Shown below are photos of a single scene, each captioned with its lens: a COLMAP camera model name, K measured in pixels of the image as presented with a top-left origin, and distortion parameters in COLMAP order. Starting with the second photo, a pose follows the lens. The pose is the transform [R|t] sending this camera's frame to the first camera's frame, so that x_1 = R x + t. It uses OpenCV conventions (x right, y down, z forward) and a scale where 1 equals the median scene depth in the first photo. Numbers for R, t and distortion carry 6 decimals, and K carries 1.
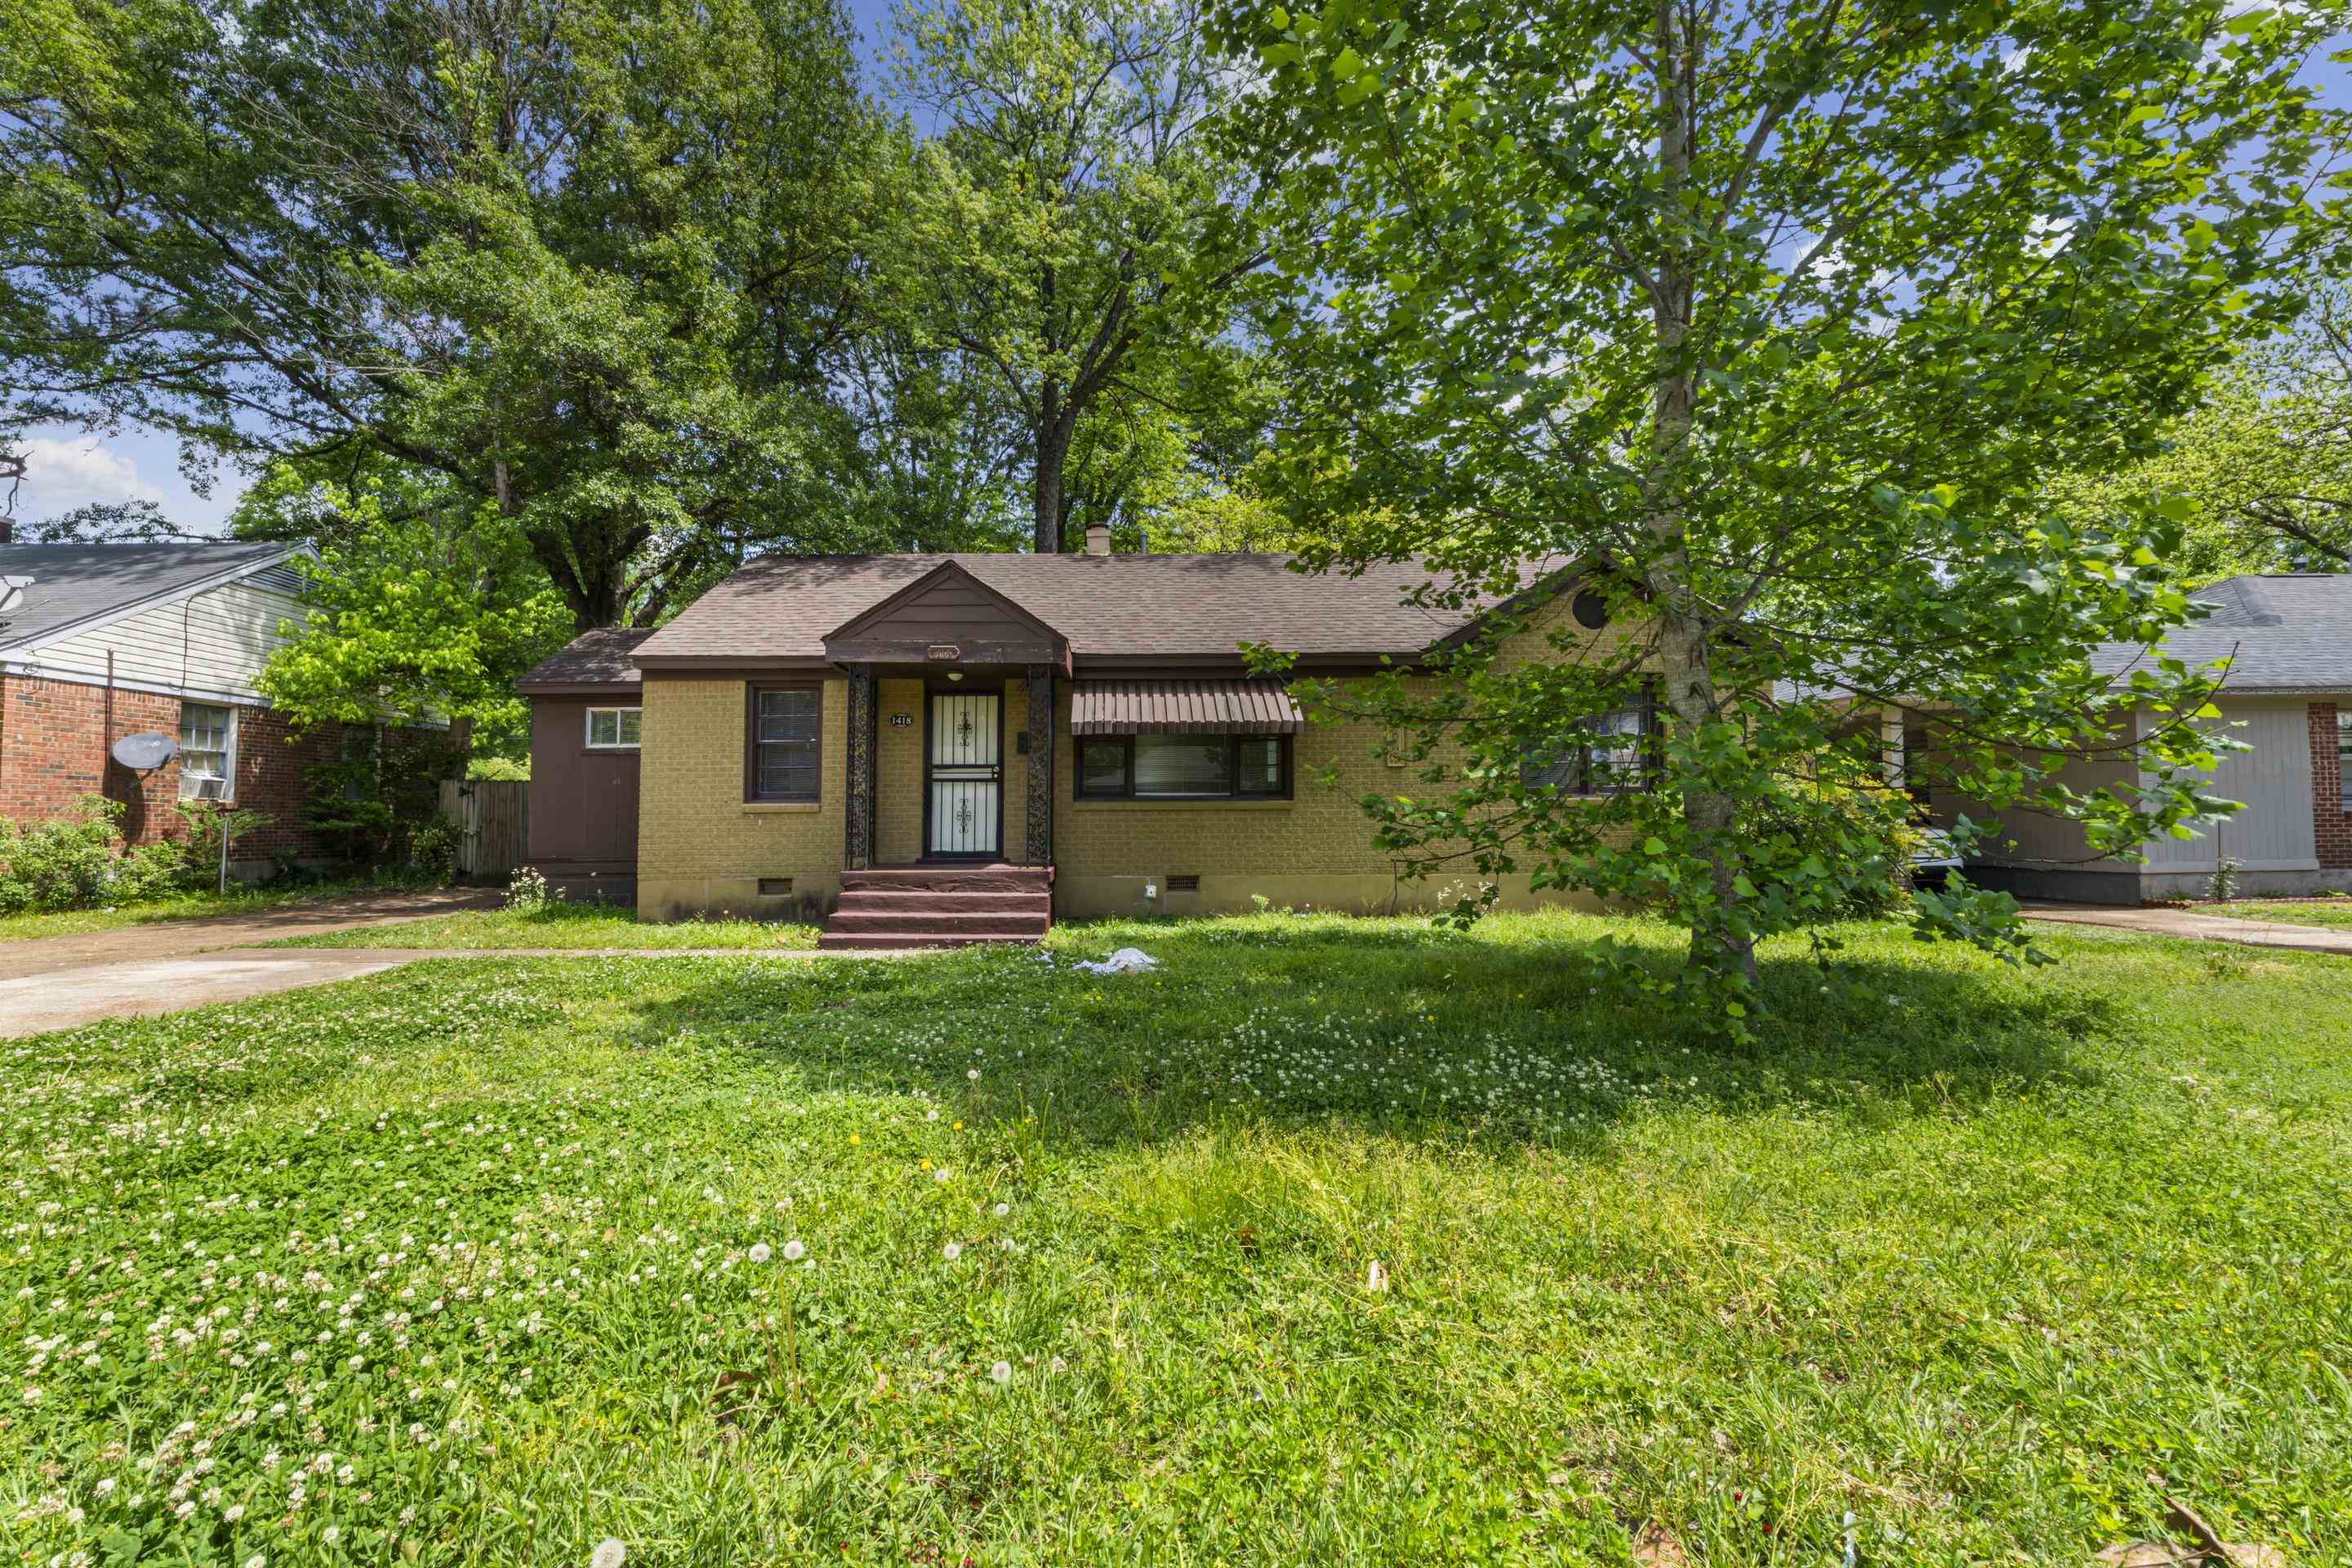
lens RADIAL K [[932.6, 0, 1172.1], [0, 932.6, 796.5], [0, 0, 1]] dist [0.001448, -0.000081]
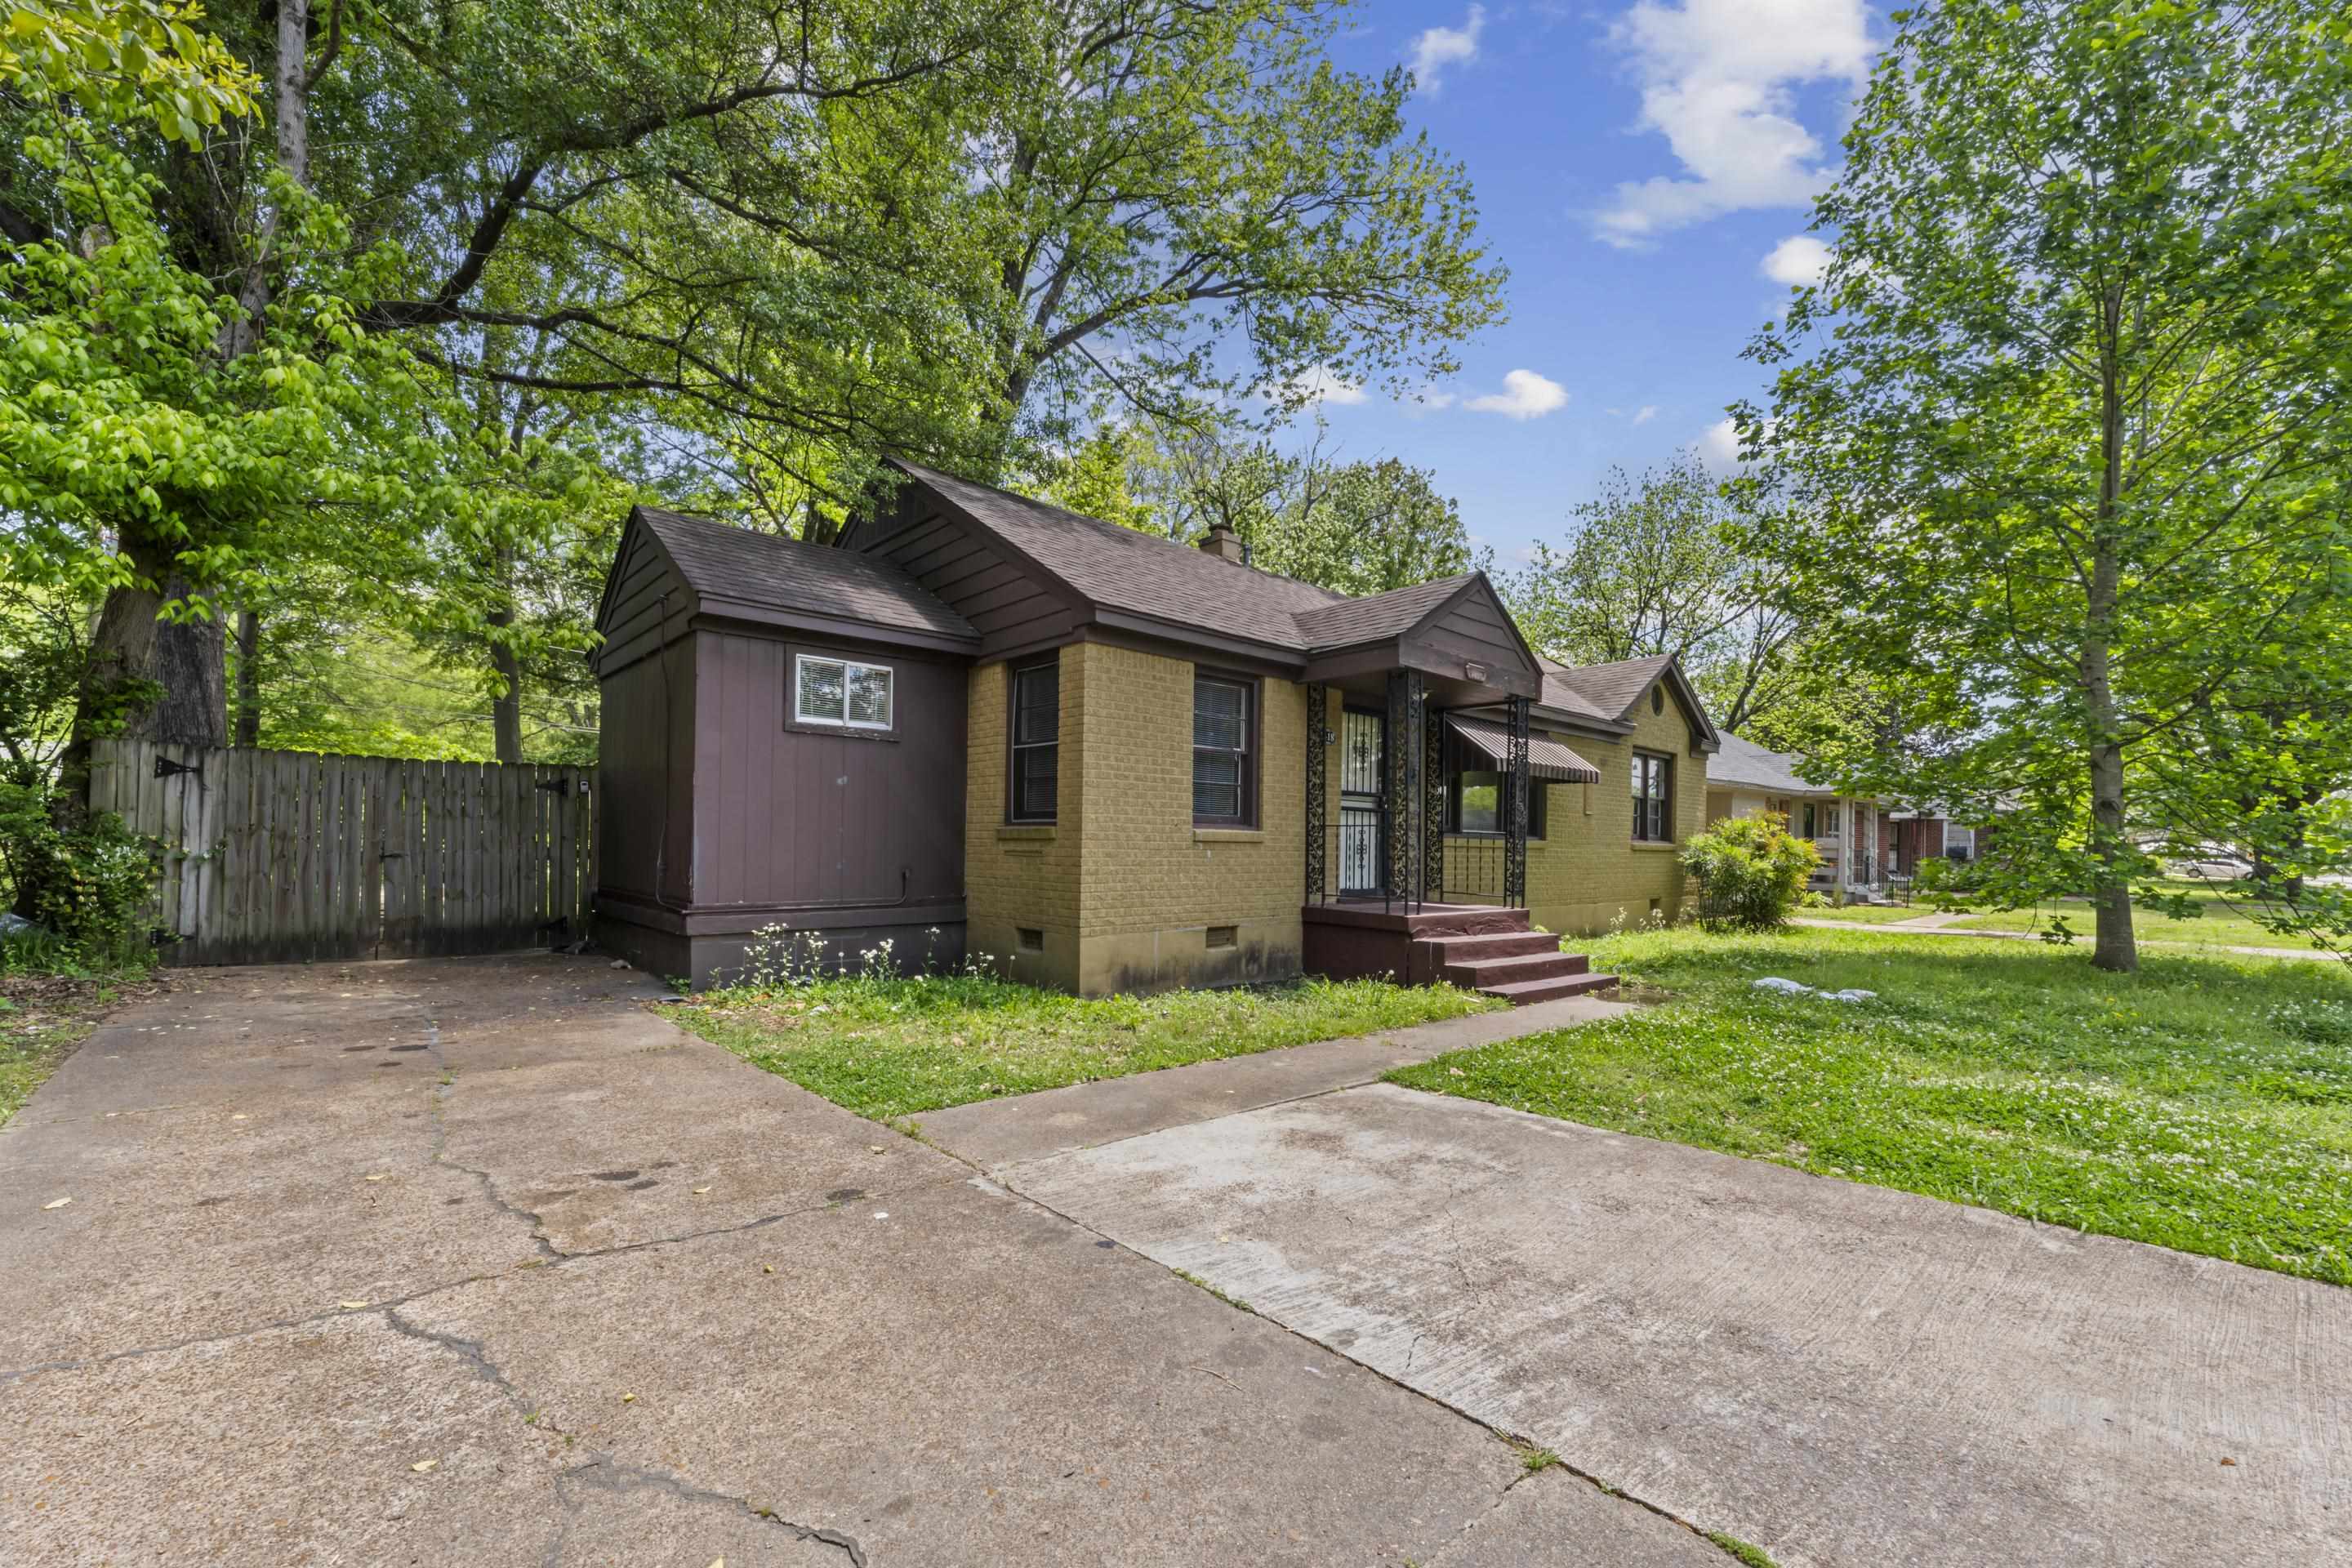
lens RADIAL K [[932.6, 0, 1172.1], [0, 932.6, 796.5], [0, 0, 1]] dist [0.001448, -0.000081]
pose [[0.760880, 0.046645, 0.647213, -0.946933], [-0.039969, 0.998888, -0.025002, 0.001555], [-0.647660, -0.006845, 0.761899, 0.443413]]
